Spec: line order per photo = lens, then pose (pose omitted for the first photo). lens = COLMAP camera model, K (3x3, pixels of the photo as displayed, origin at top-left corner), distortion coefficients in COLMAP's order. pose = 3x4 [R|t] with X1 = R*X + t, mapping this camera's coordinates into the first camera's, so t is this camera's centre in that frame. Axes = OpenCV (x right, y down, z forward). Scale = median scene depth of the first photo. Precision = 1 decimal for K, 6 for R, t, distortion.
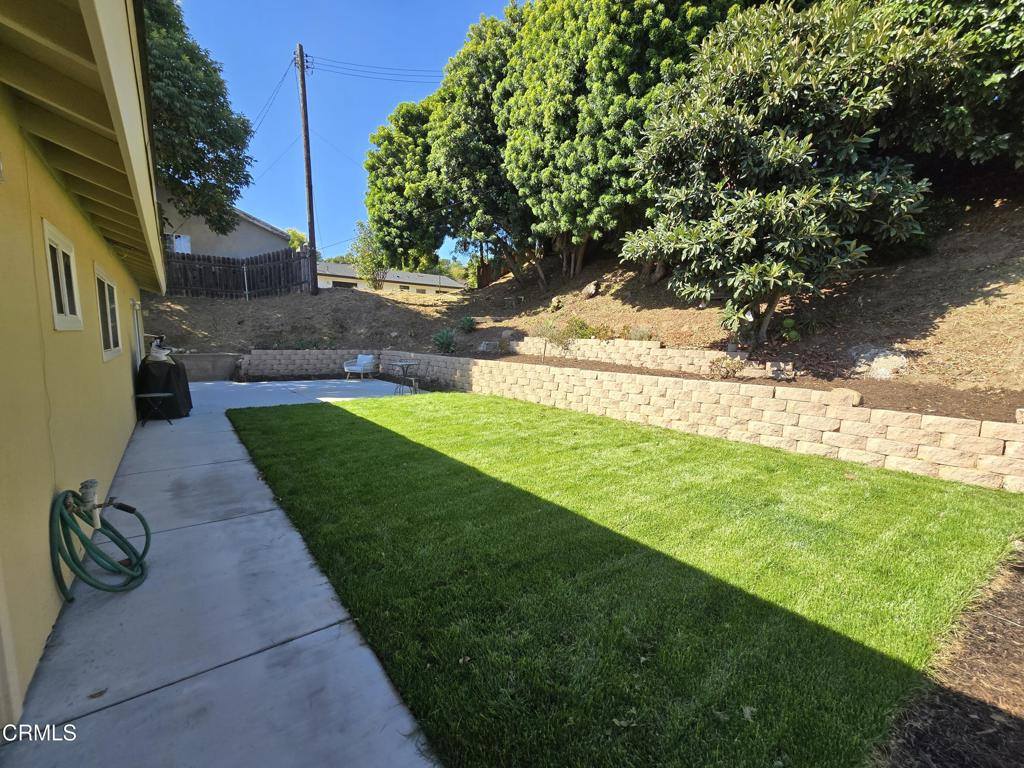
lens RADIAL K [[417.4, 0, 508.0], [0, 417.4, 394.7], [0, 0, 1]] dist [-0.000306, -0.000558]
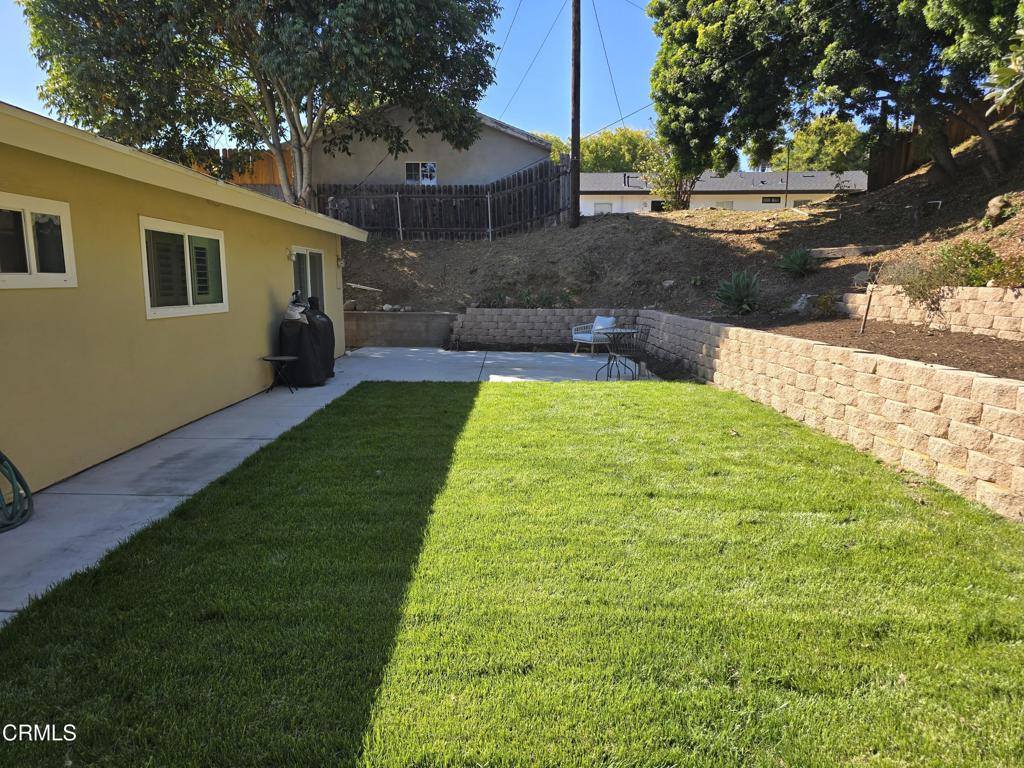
lens RADIAL K [[687.7, 0, 513.9], [0, 687.7, 387.2], [0, 0, 1]] dist [0.077871, -0.088023]
pose [[0.785942, 0.076409, -0.613561, 0.190658], [-0.072461, 0.996879, 0.031326, -0.008533], [0.614040, 0.019839, 0.789026, 0.065657]]
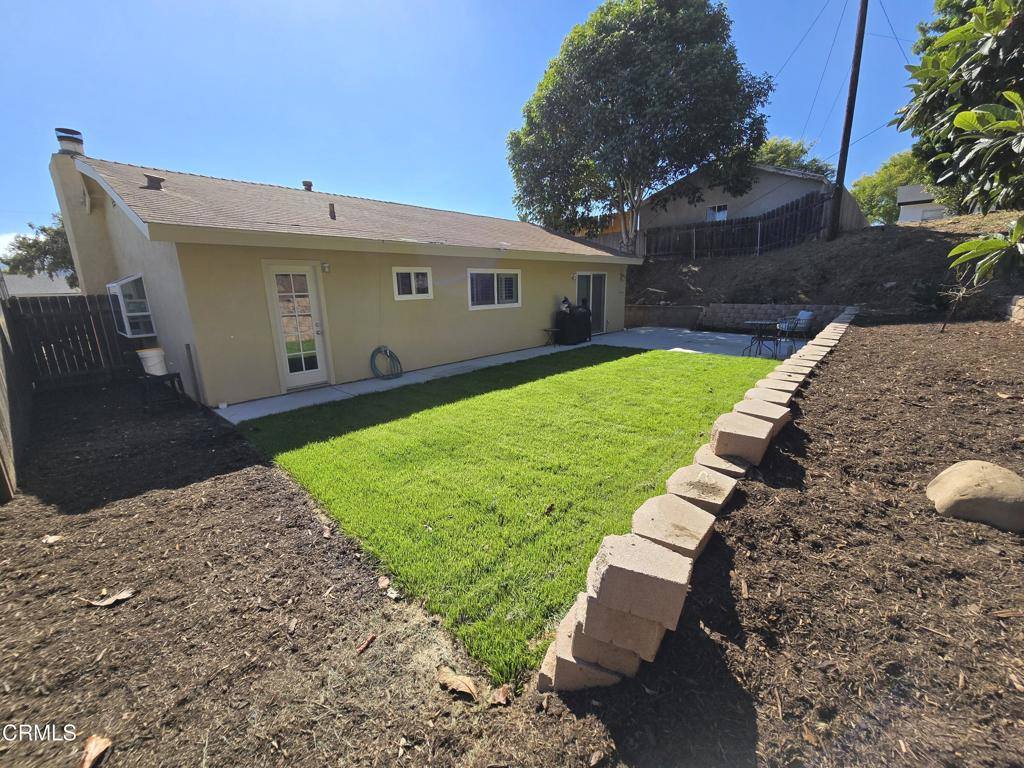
lens RADIAL K [[417.4, 0, 508.0], [0, 417.4, 394.7], [0, 0, 1]] dist [-0.000306, -0.000558]
pose [[0.165625, 0.227319, -0.959633, 0.391919], [-0.111052, 0.971182, 0.210888, -0.036265], [0.979916, 0.071641, 0.186096, 0.212211]]
